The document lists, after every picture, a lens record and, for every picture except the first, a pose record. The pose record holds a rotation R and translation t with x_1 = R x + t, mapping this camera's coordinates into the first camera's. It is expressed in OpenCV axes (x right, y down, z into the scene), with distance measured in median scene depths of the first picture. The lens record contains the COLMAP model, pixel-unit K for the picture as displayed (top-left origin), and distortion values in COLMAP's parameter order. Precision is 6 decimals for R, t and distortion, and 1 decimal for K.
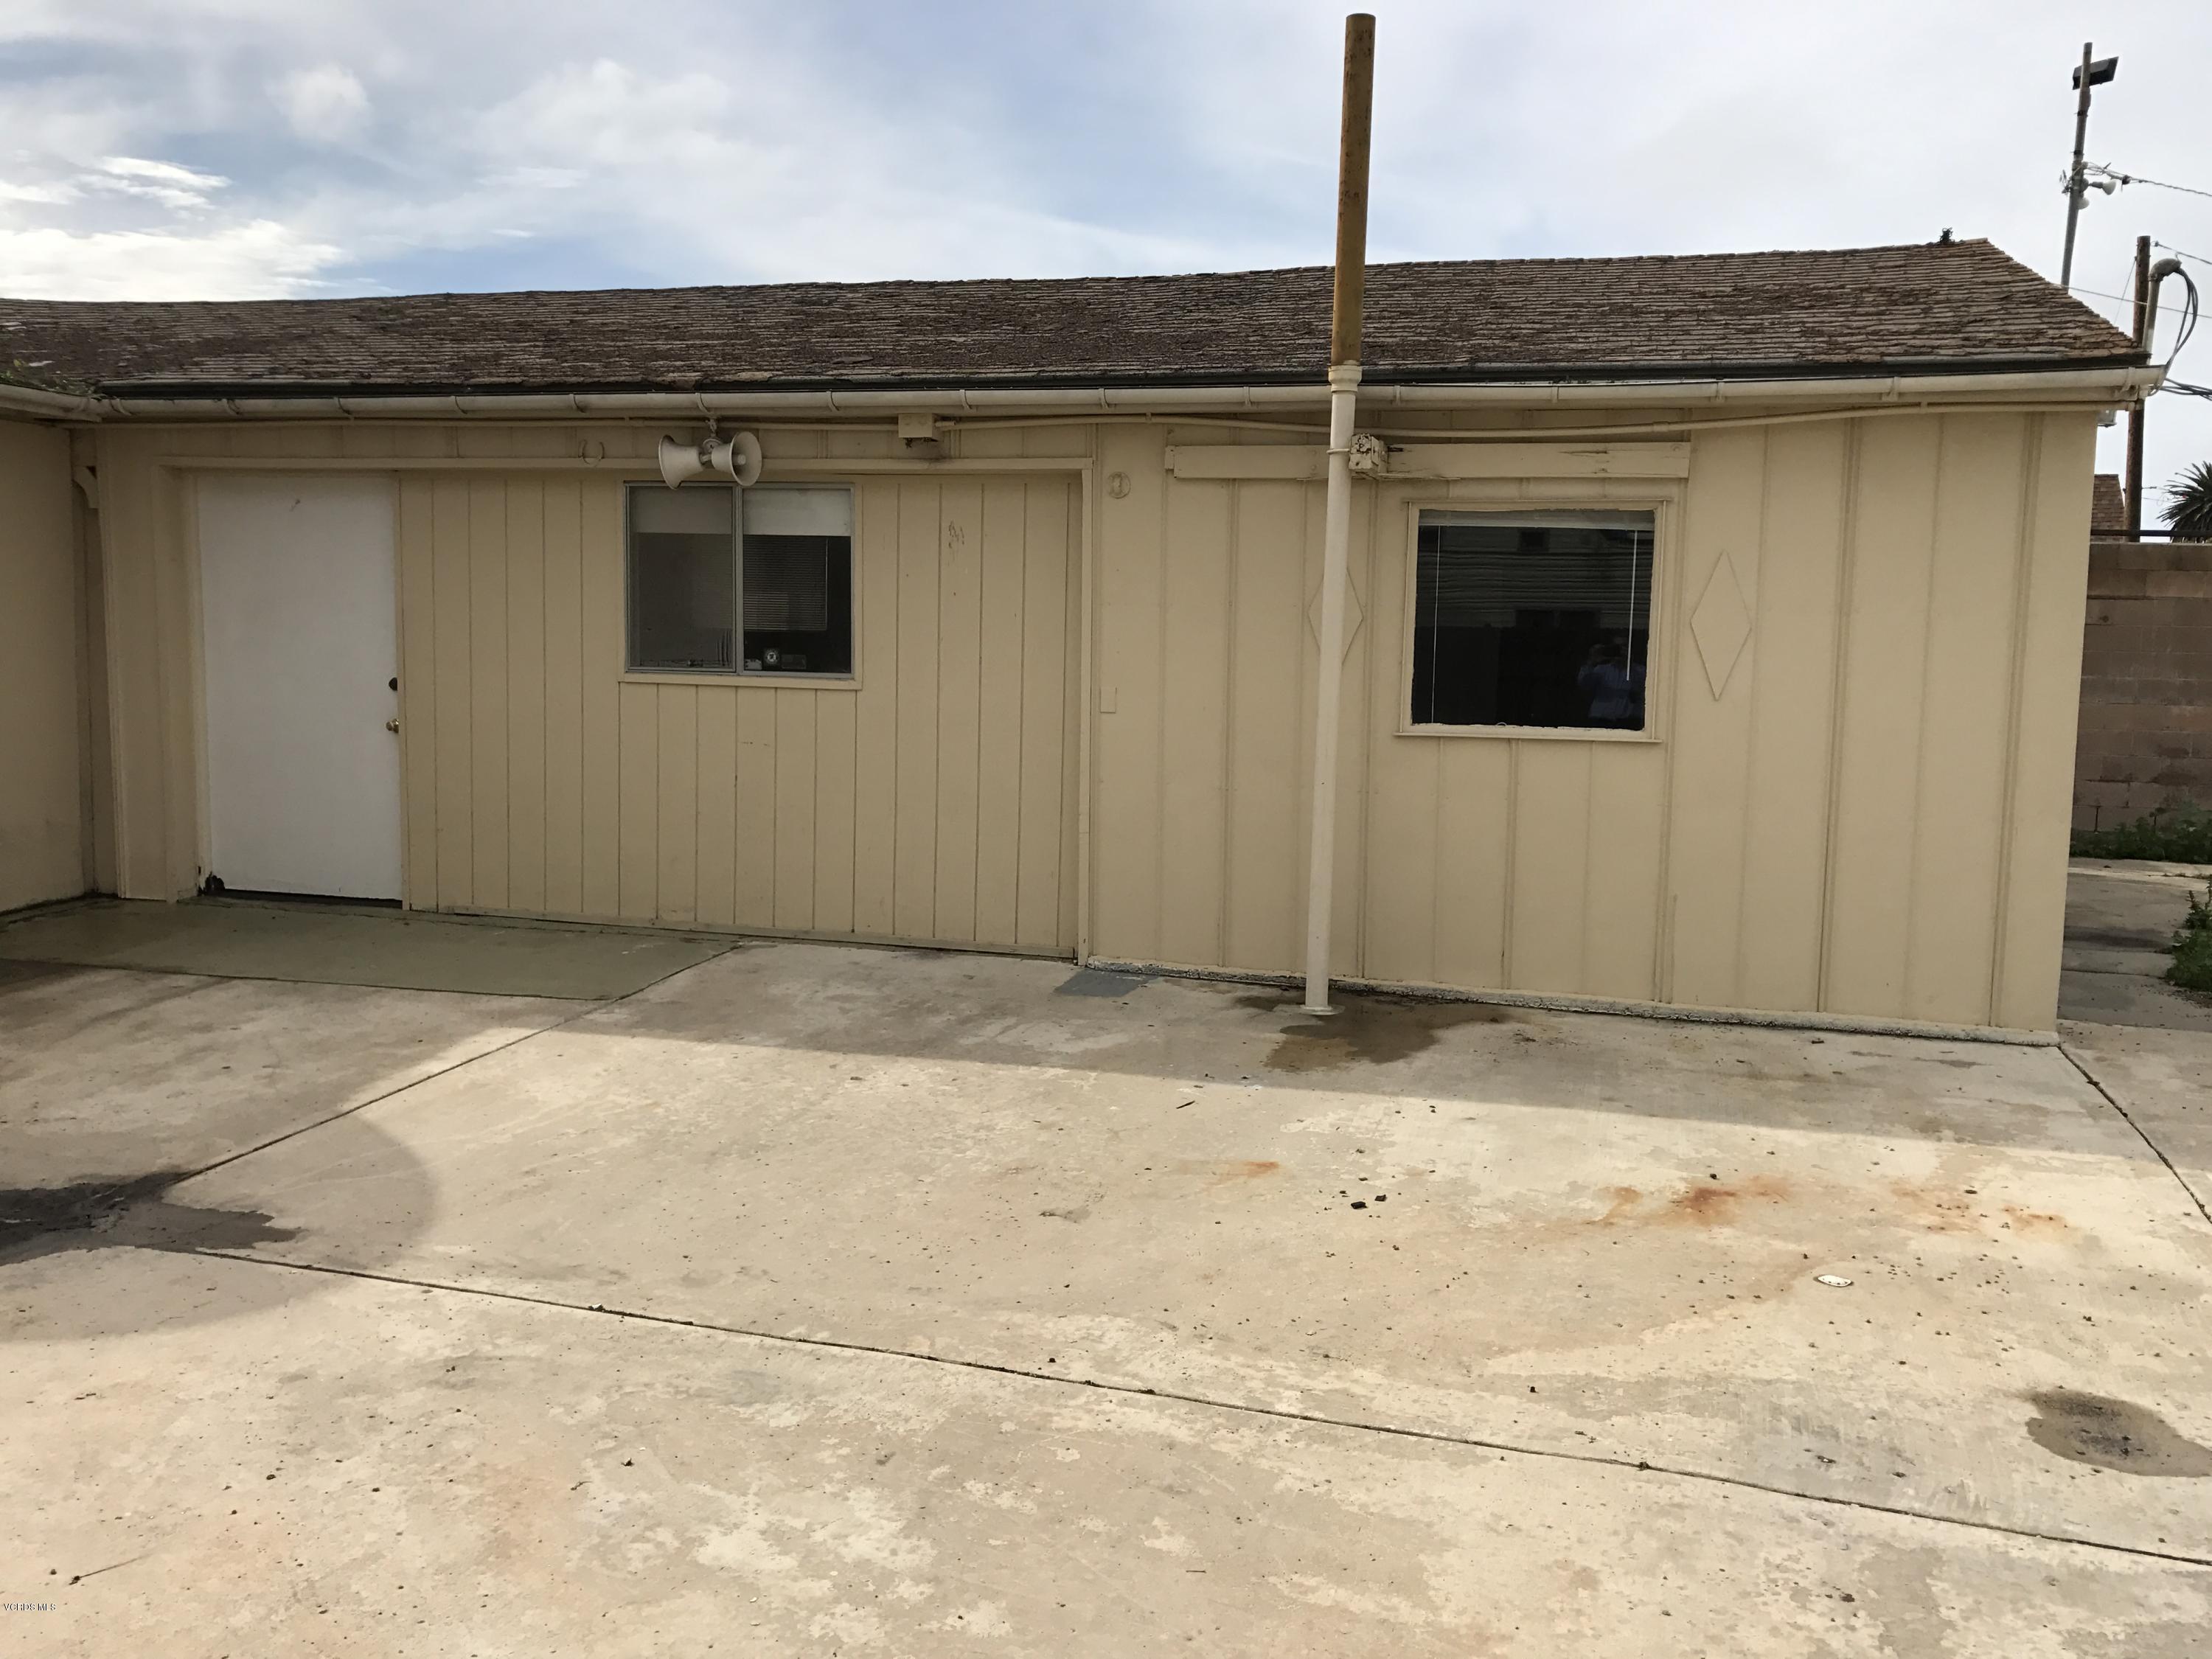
lens RADIAL K [[1826.7, 0, 1109.5], [0, 1826.7, 825.5], [0, 0, 1]] dist [0.037310, -0.013553]
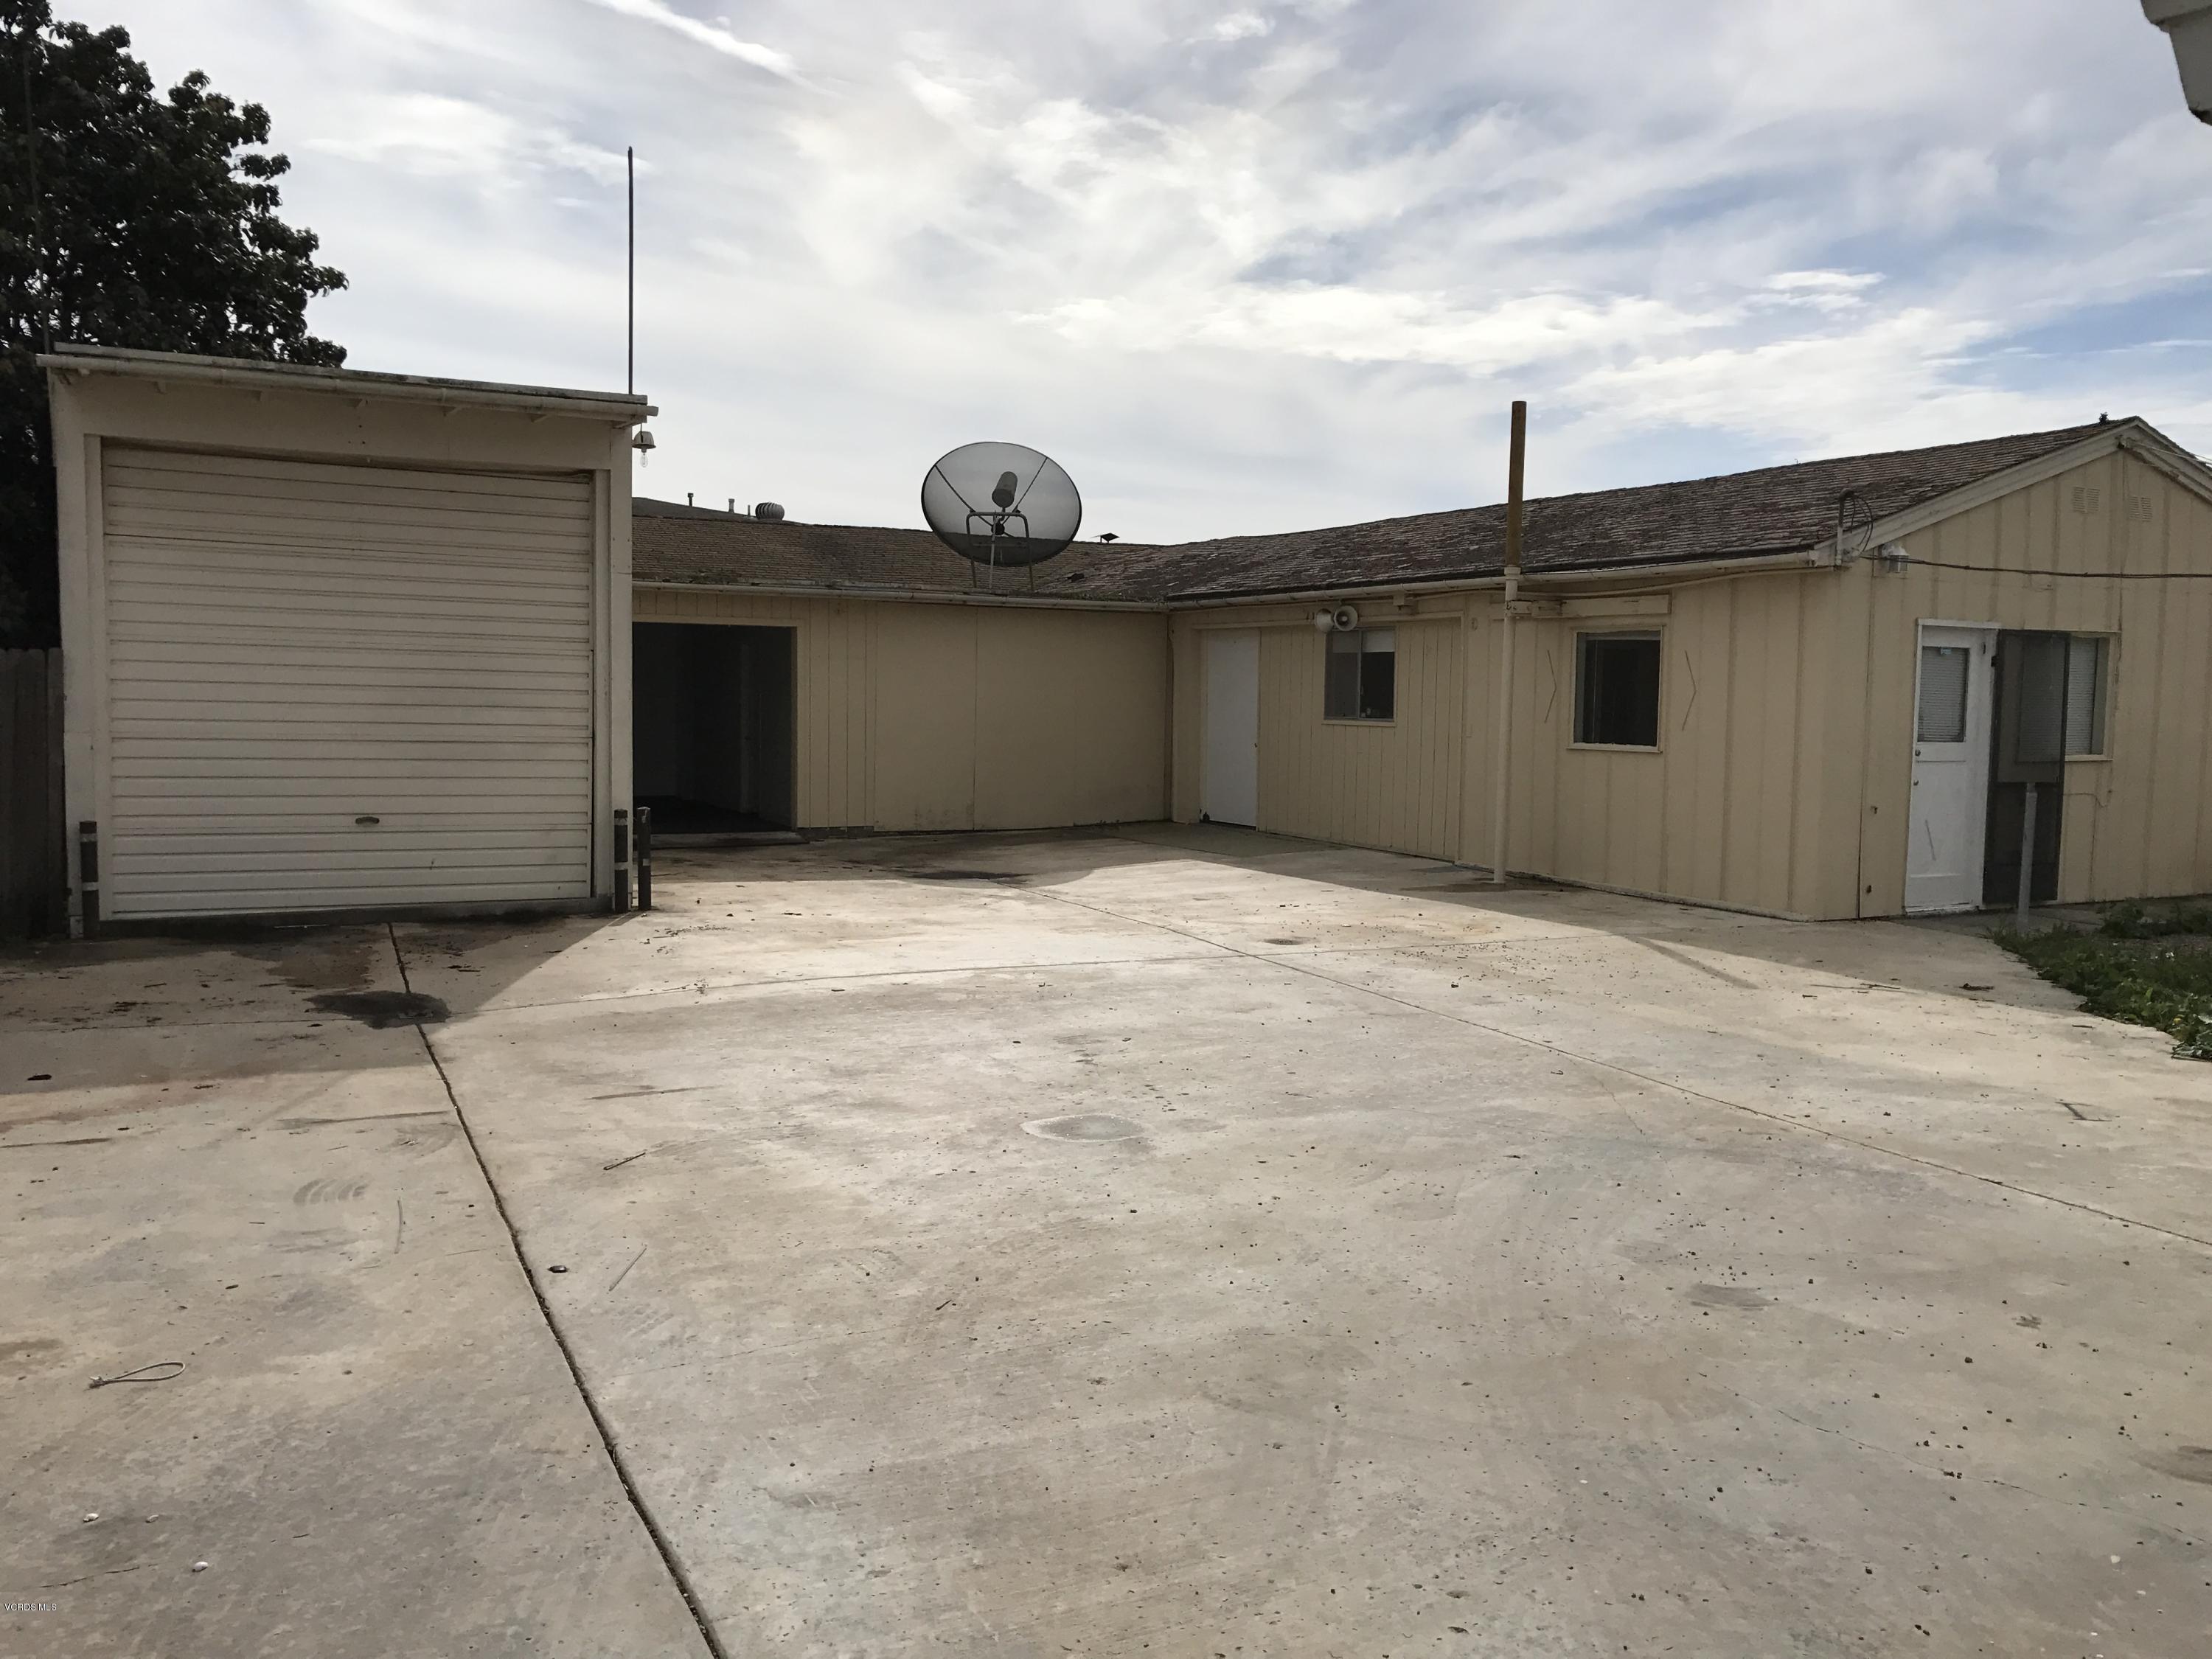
lens RADIAL K [[1826.7, 0, 1101.2], [0, 1826.7, 830.3], [0, 0, 1]] dist [0.037310, -0.013553]
pose [[0.679751, 0.042241, -0.732226, 1.194319], [-0.072297, 0.997337, -0.009580, 0.087634], [0.729871, 0.059450, 0.680995, -0.647757]]
